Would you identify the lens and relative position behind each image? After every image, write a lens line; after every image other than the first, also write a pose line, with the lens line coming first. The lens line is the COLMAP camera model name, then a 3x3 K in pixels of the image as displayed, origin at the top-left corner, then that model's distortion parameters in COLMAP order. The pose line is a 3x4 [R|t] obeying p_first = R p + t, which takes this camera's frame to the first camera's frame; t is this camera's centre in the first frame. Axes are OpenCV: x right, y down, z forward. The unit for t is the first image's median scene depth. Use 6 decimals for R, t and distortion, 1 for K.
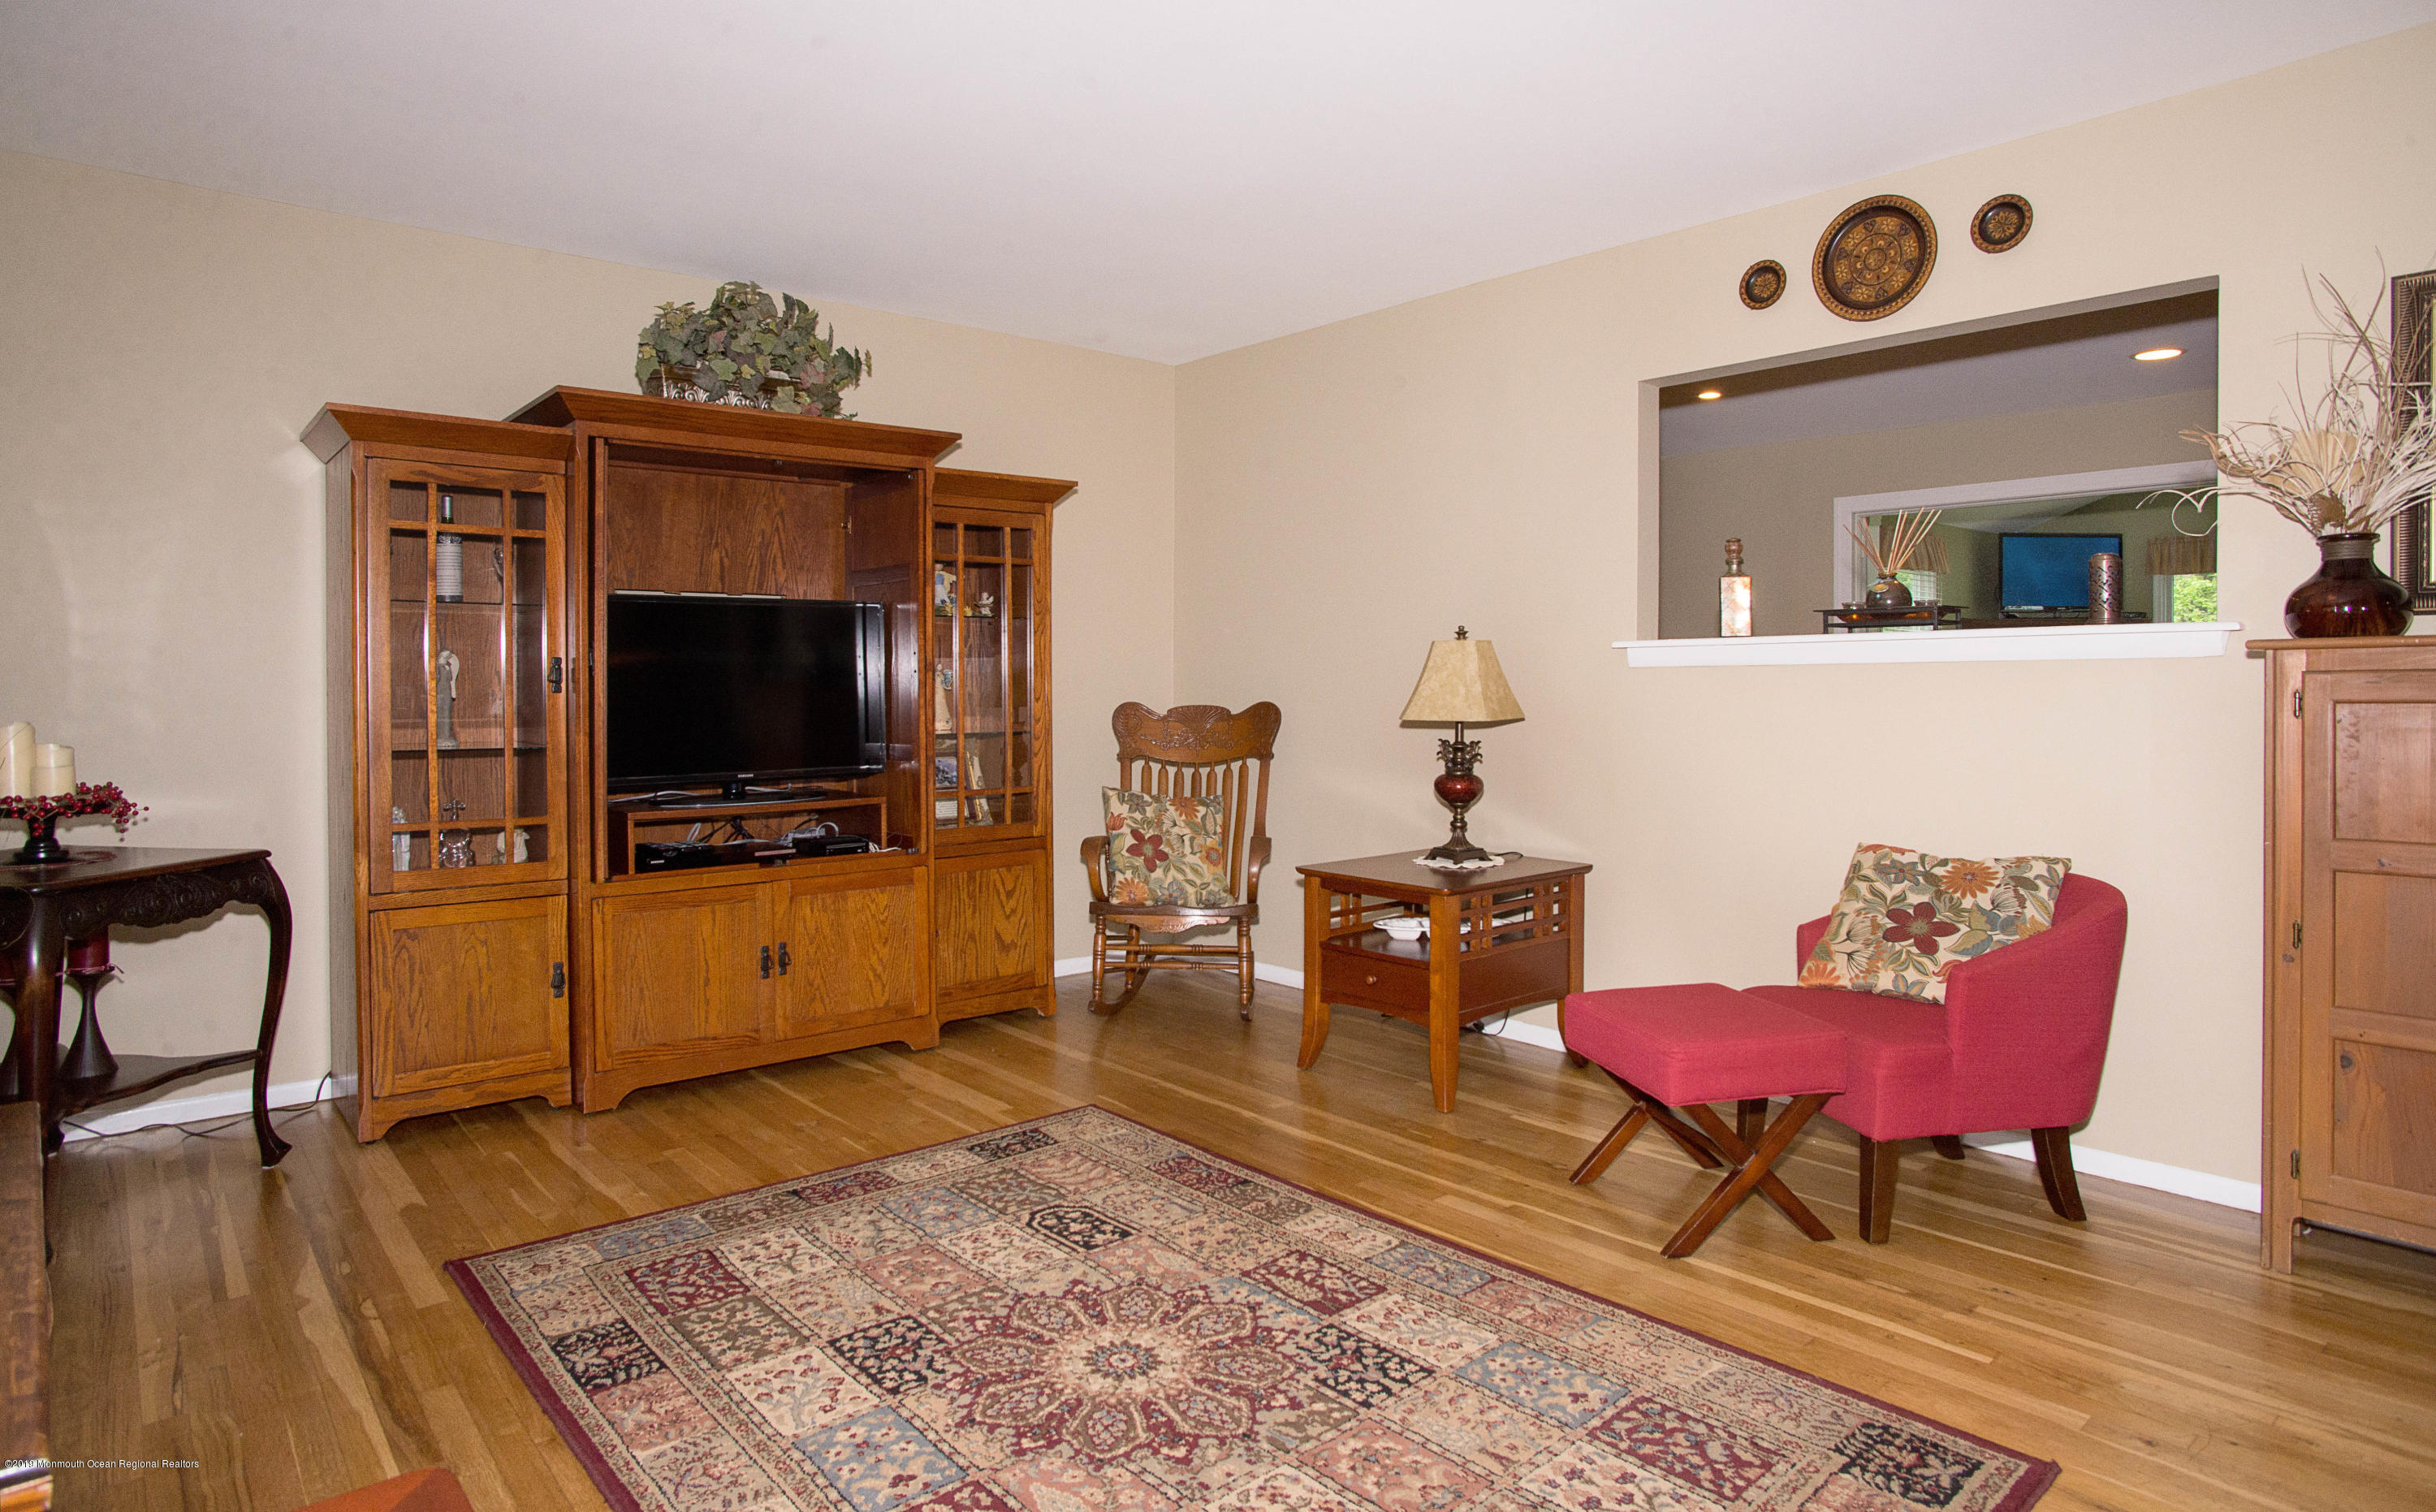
lens RADIAL K [[1330.1, 0, 1213.5], [0, 1330.1, 742.9], [0, 0, 1]] dist [-0.067311, 0.001406]
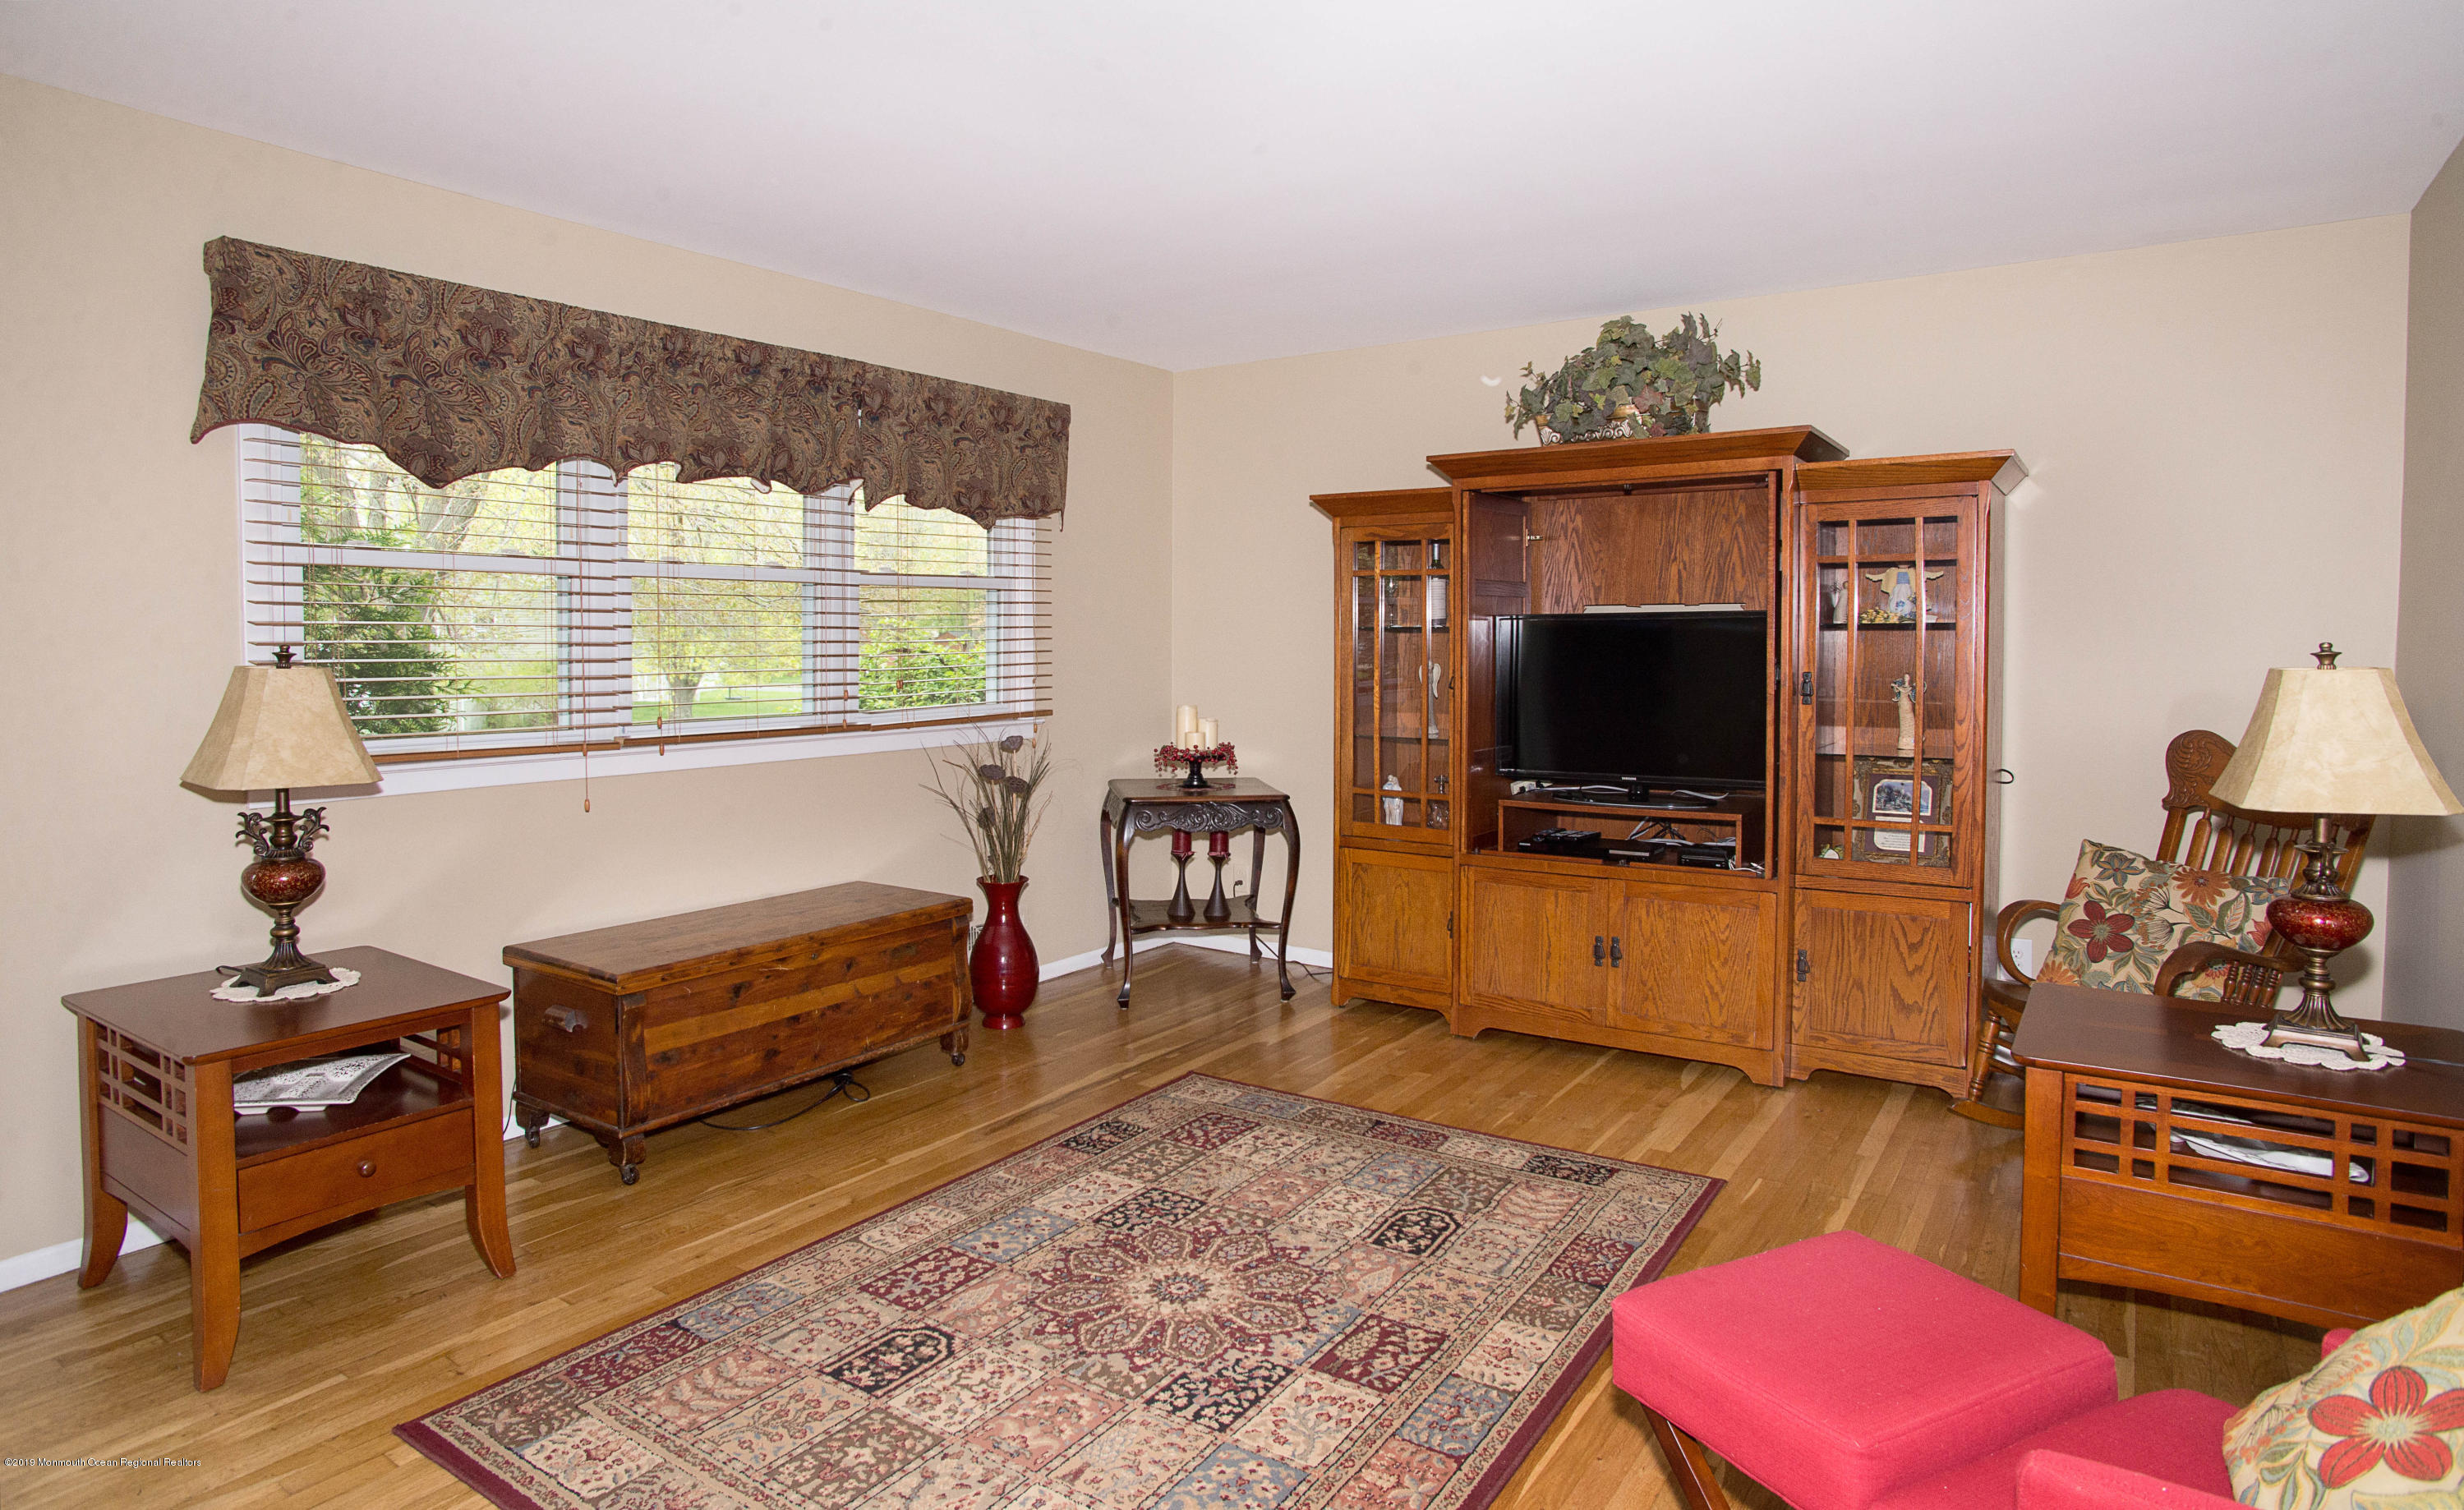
lens RADIAL K [[1351.5, 0, 1236.3], [0, 1351.5, 730.9], [0, 0, 1]] dist [-0.078785, 0.003218]
pose [[0.260091, 0.064288, -0.963442, 0.956163], [-0.039517, 0.997654, 0.055903, -0.097513], [0.964775, 0.023532, 0.262021, 0.626015]]
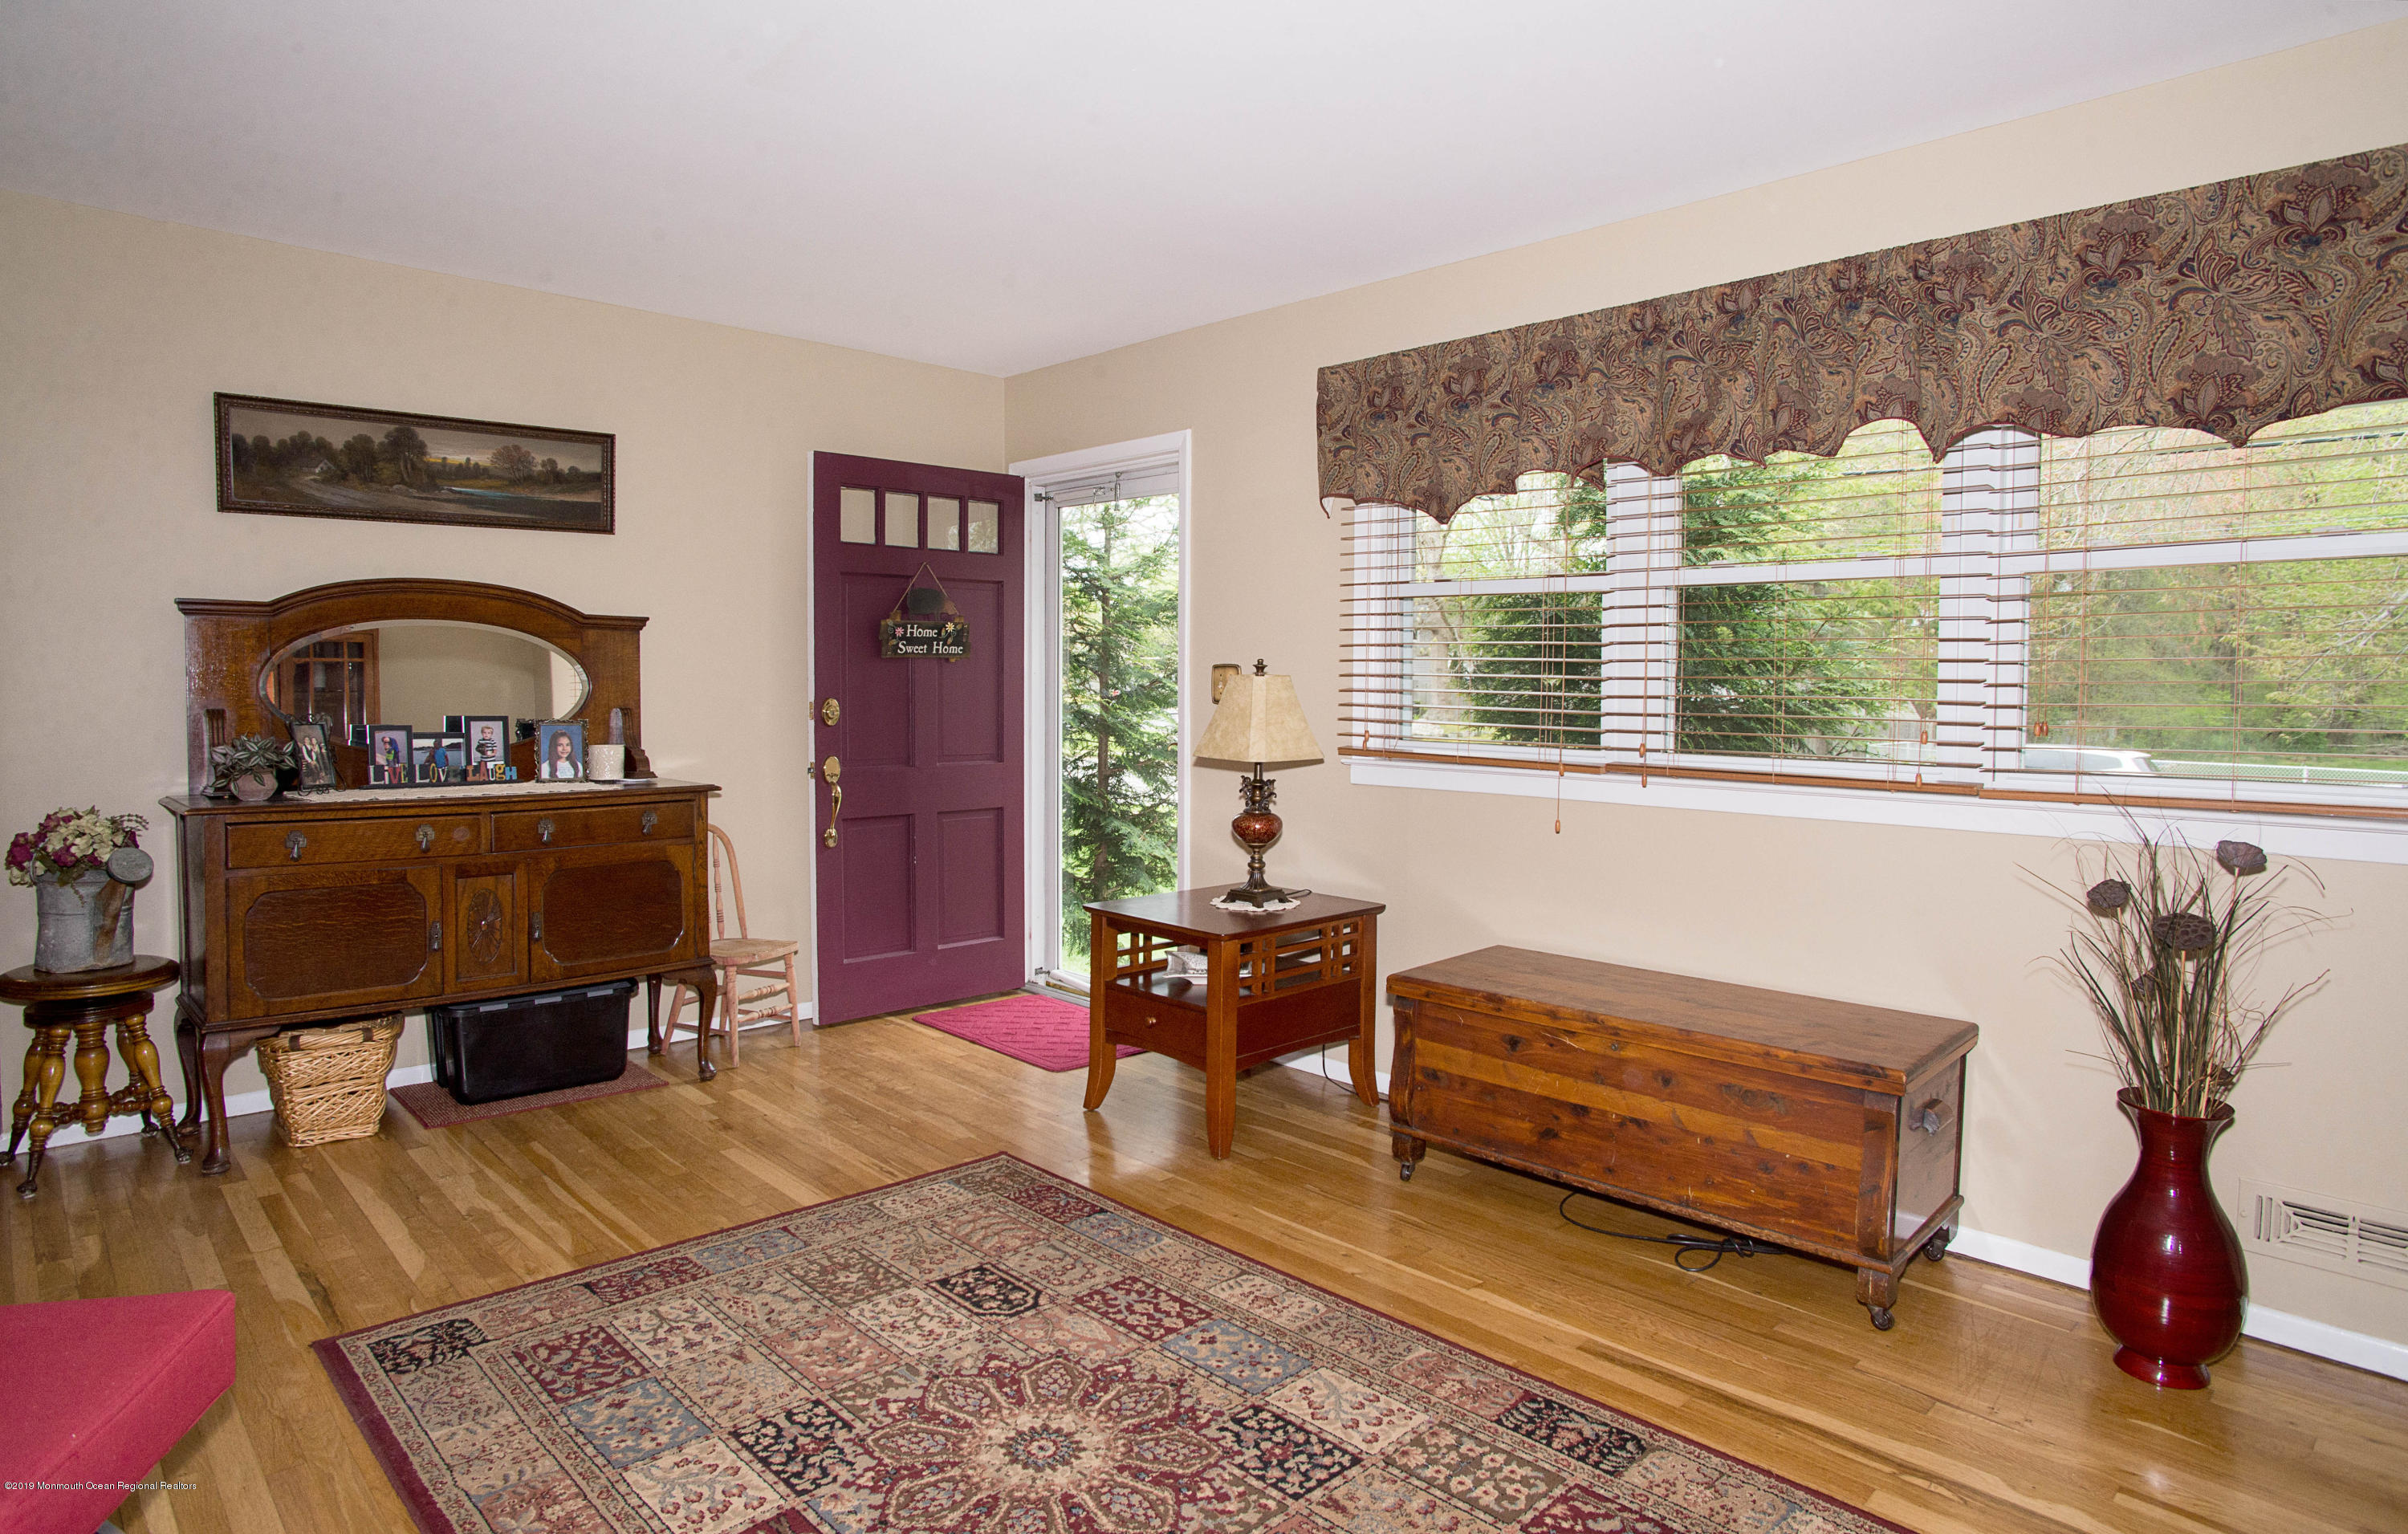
lens RADIAL K [[1339.5, 0, 1189.8], [0, 1339.5, 764.9], [0, 0, 1]] dist [-0.057138, 0.003446]
pose [[-0.998862, -0.006912, -0.047198, -0.112619], [-0.011694, 0.994735, 0.101812, -0.113131], [0.046245, 0.102248, -0.993683, 1.677083]]
